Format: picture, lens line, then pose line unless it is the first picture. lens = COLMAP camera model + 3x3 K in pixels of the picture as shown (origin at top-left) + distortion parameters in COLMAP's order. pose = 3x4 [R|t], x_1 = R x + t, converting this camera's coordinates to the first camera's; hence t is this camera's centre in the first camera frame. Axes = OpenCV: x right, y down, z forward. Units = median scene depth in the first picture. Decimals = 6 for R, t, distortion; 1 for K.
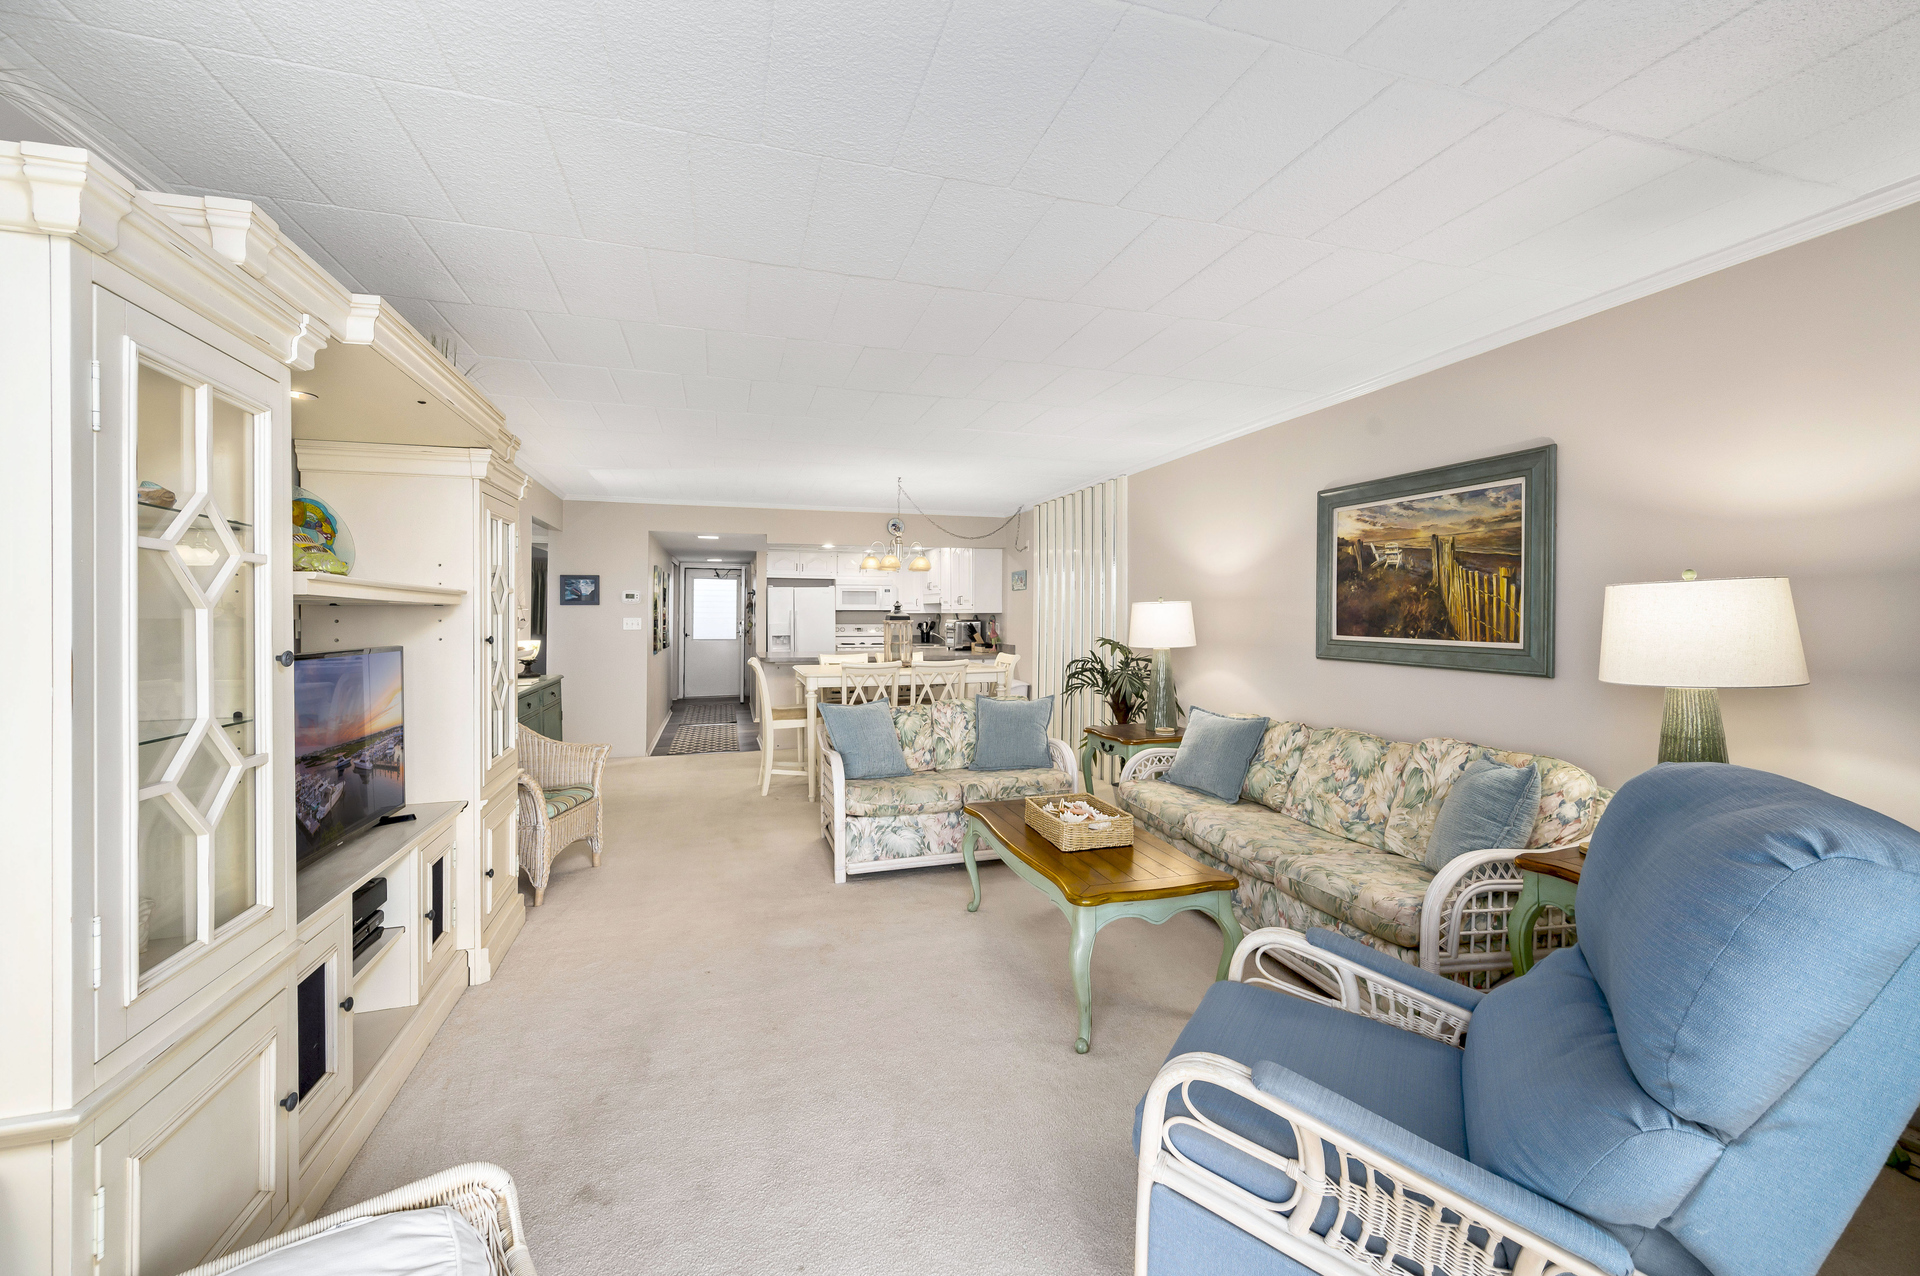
lens RADIAL K [[765.4, 0, 963.4], [0, 765.4, 618.6], [0, 0, 1]] dist [-0.002102, 0.000637]
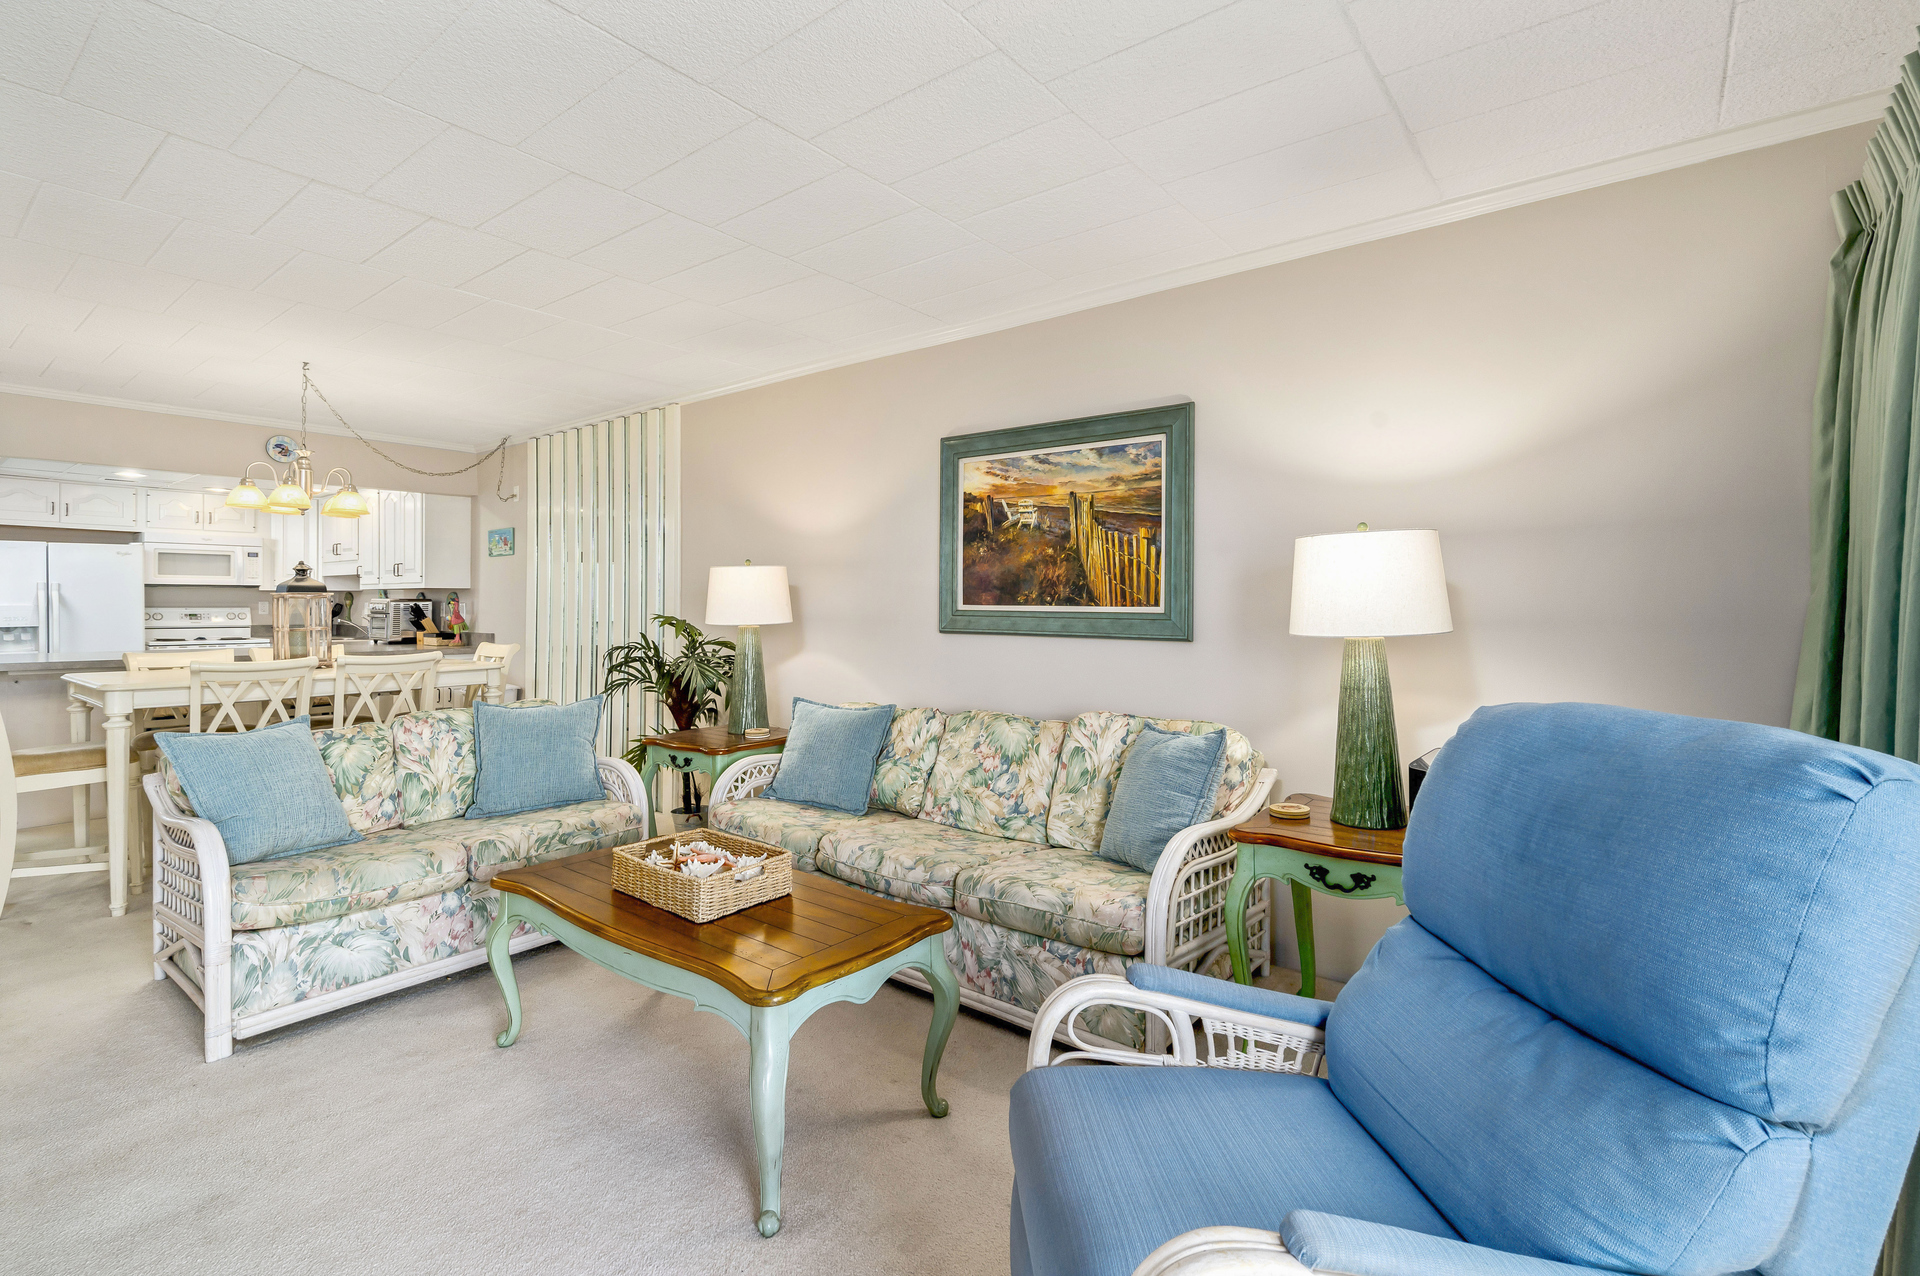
lens RADIAL K [[876.6, 0, 959.9], [0, 876.6, 604.4], [0, 0, 1]] dist [0.001755, -0.001110]
pose [[0.822882, -0.000098, 0.568212, -0.091588], [0.002792, 0.999989, -0.003872, 0.028406], [-0.568205, 0.004773, 0.822873, 0.207255]]
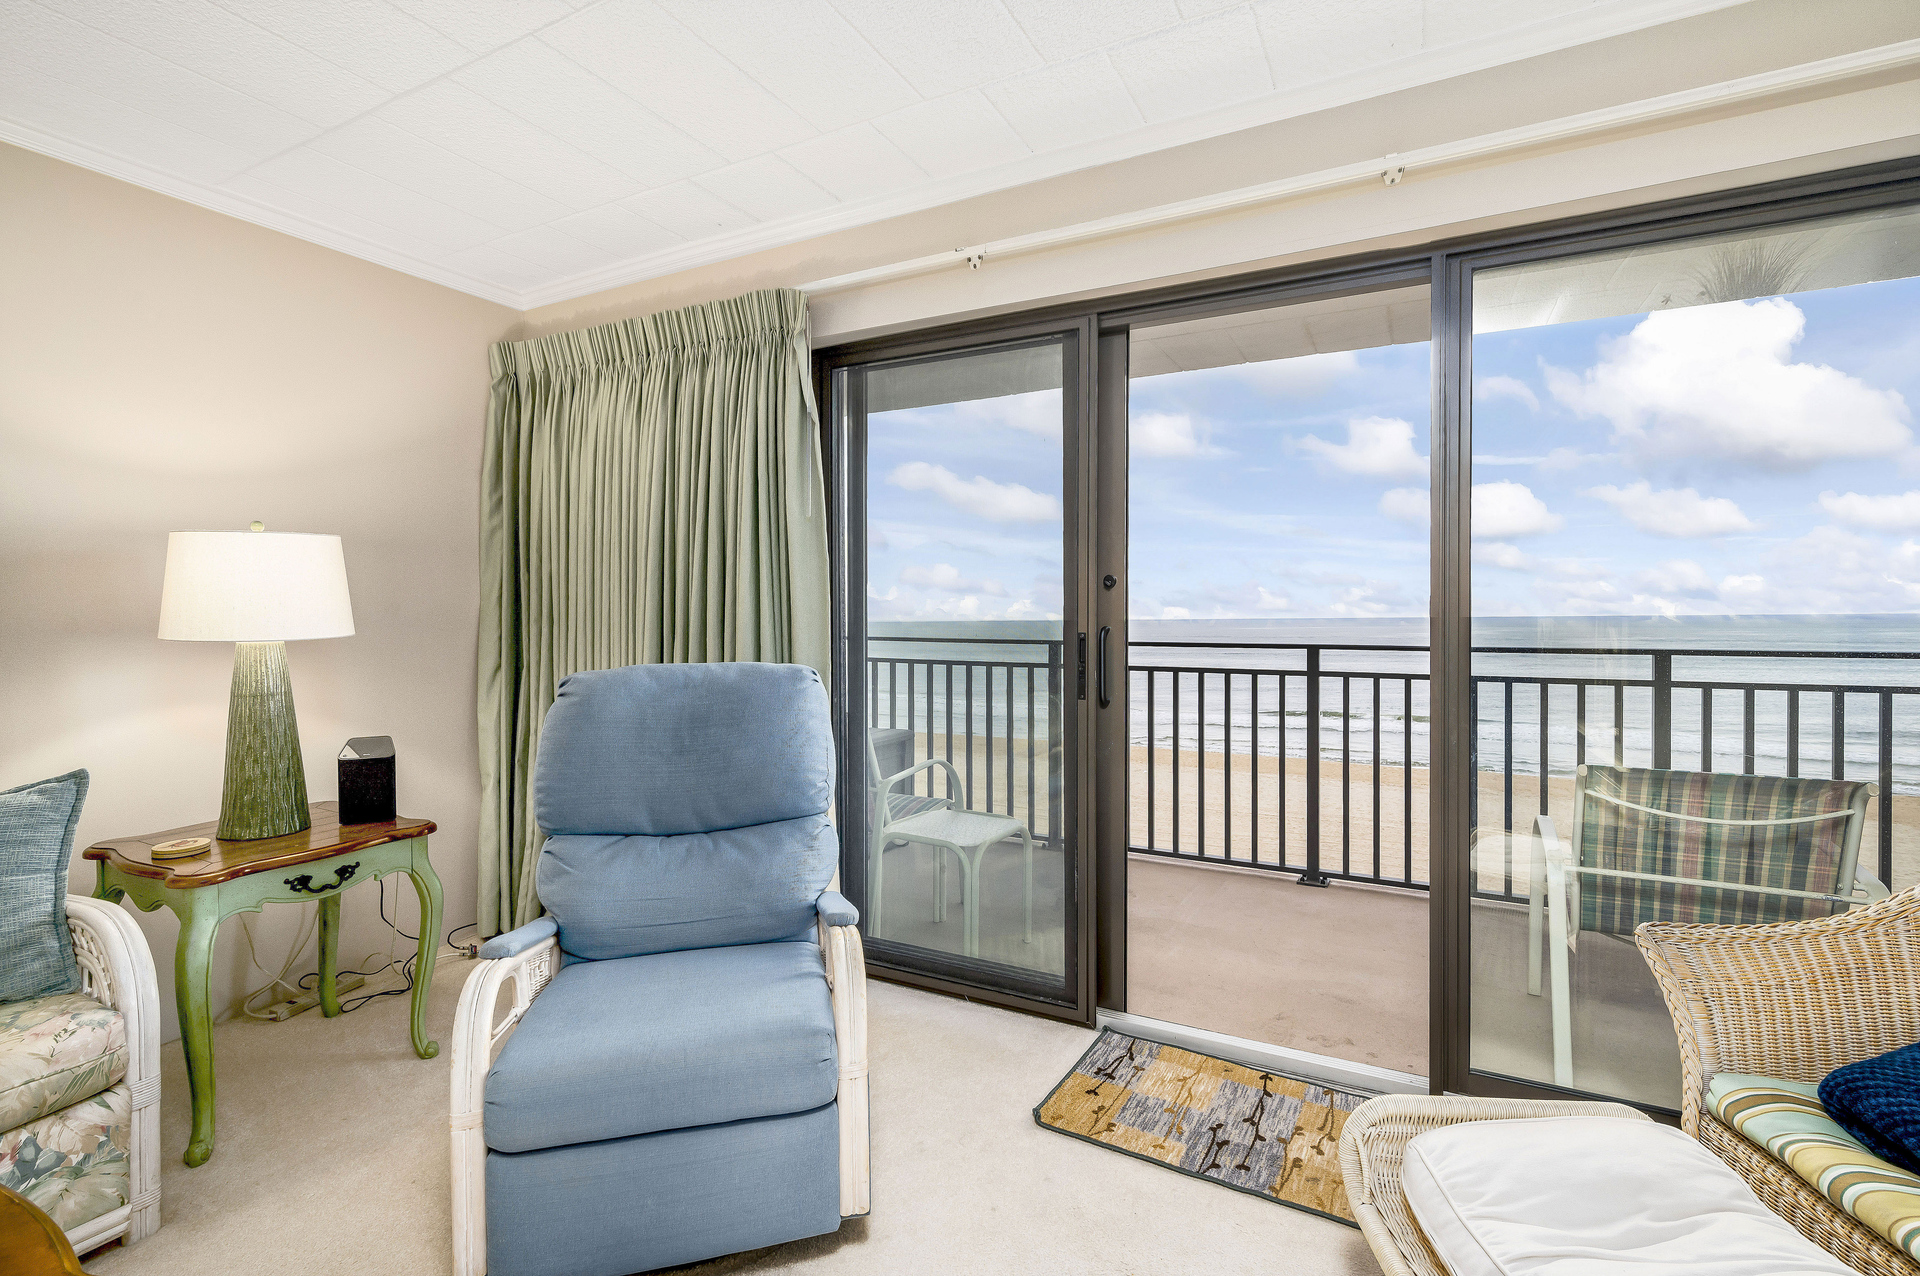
lens RADIAL K [[876.6, 0, 947.7], [0, 876.6, 641.5], [0, 0, 1]] dist [0.001755, -0.001110]
pose [[-0.701810, -0.023375, 0.711981, -0.275963], [0.008154, 0.999132, 0.040840, 0.029457], [-0.712317, 0.034467, -0.701011, 0.692424]]
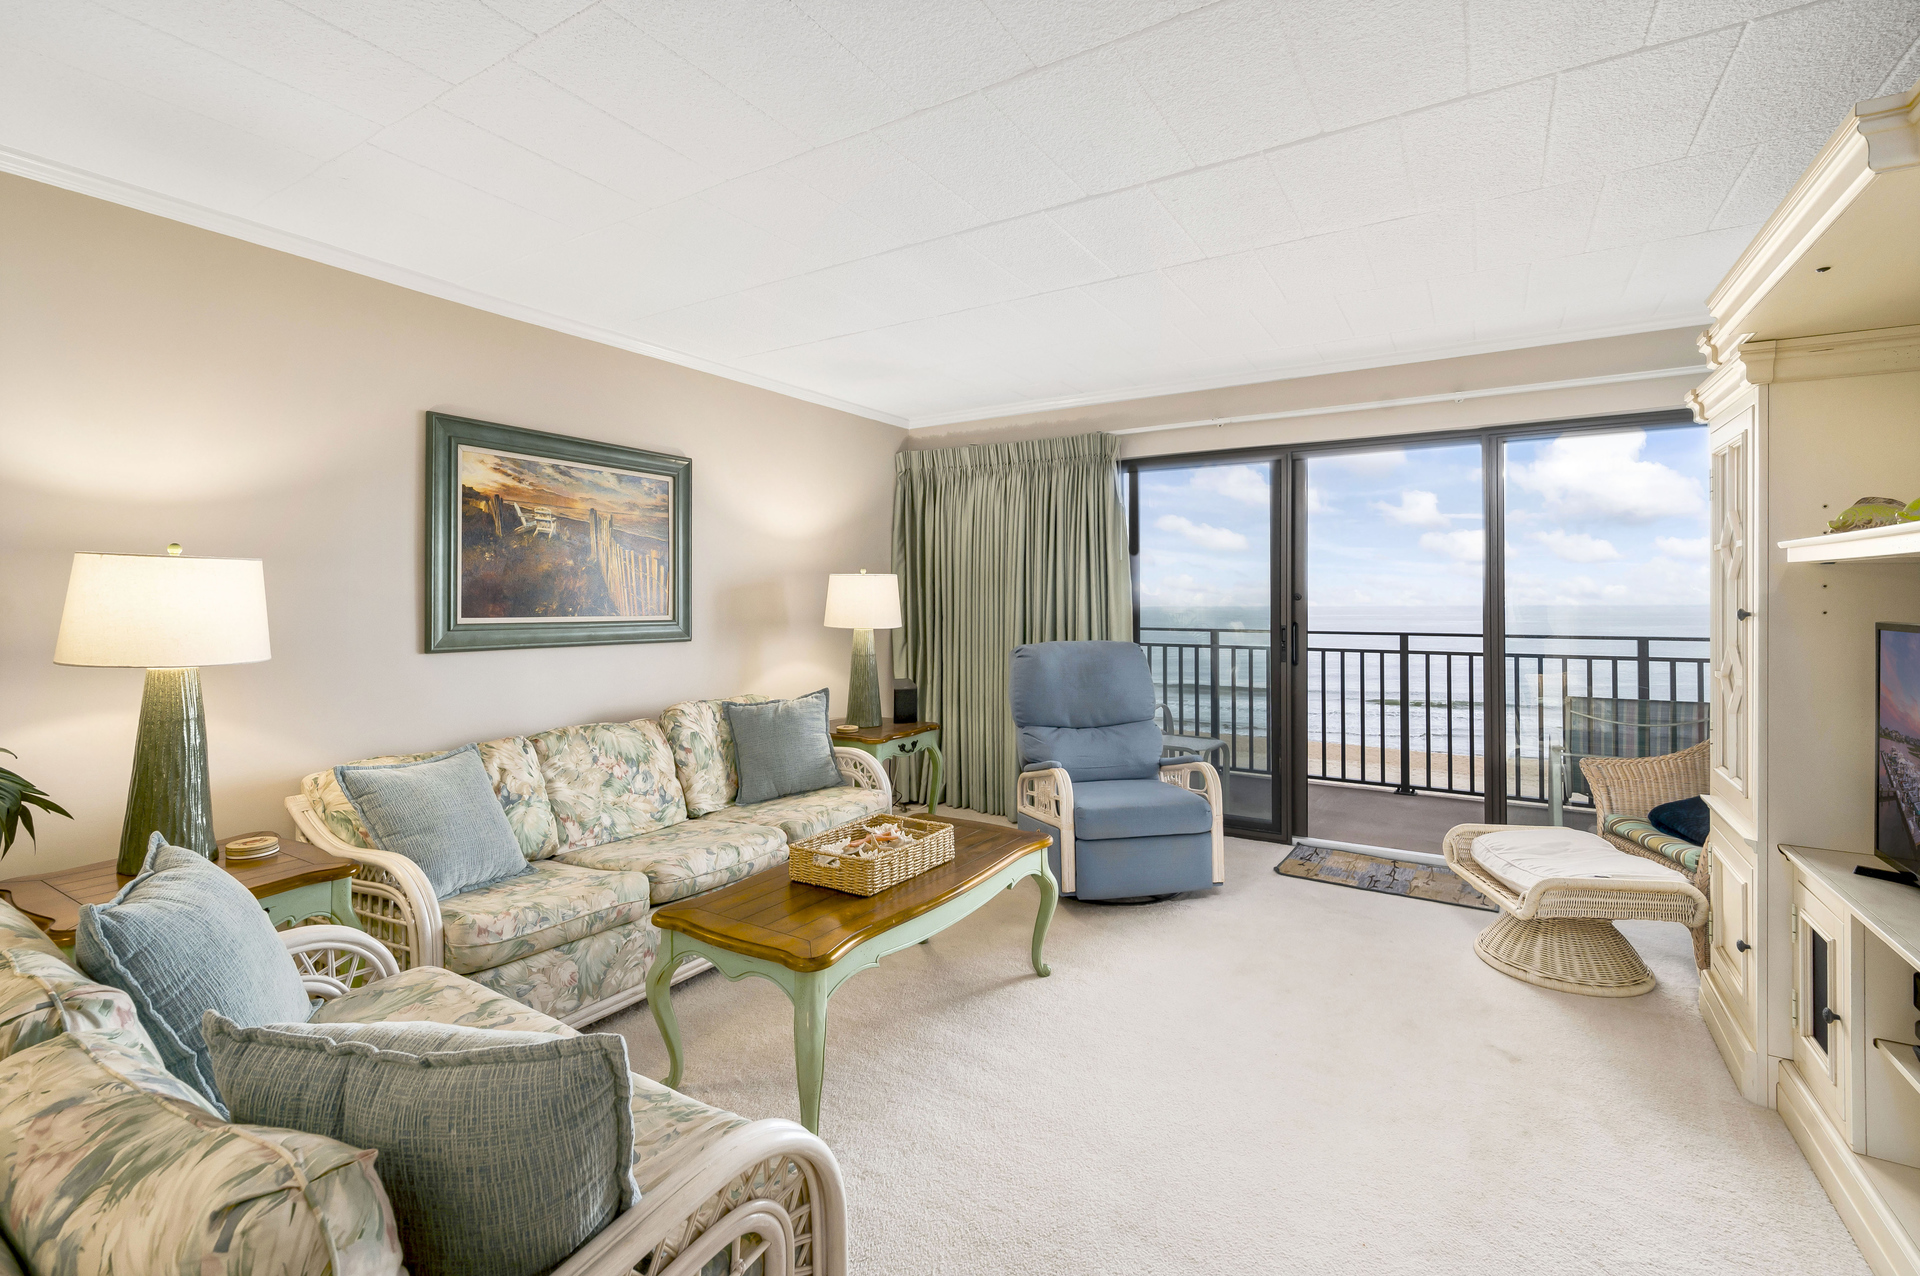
lens RADIAL K [[819.0, 0, 949.8], [0, 819.0, 606.9], [0, 0, 1]] dist [-0.008668, 0.000712]
pose [[-0.639975, -0.003013, 0.768390, -0.467526], [0.008368, 0.999906, 0.010890, 0.007459], [-0.768350, 0.013399, -0.639889, 1.293868]]
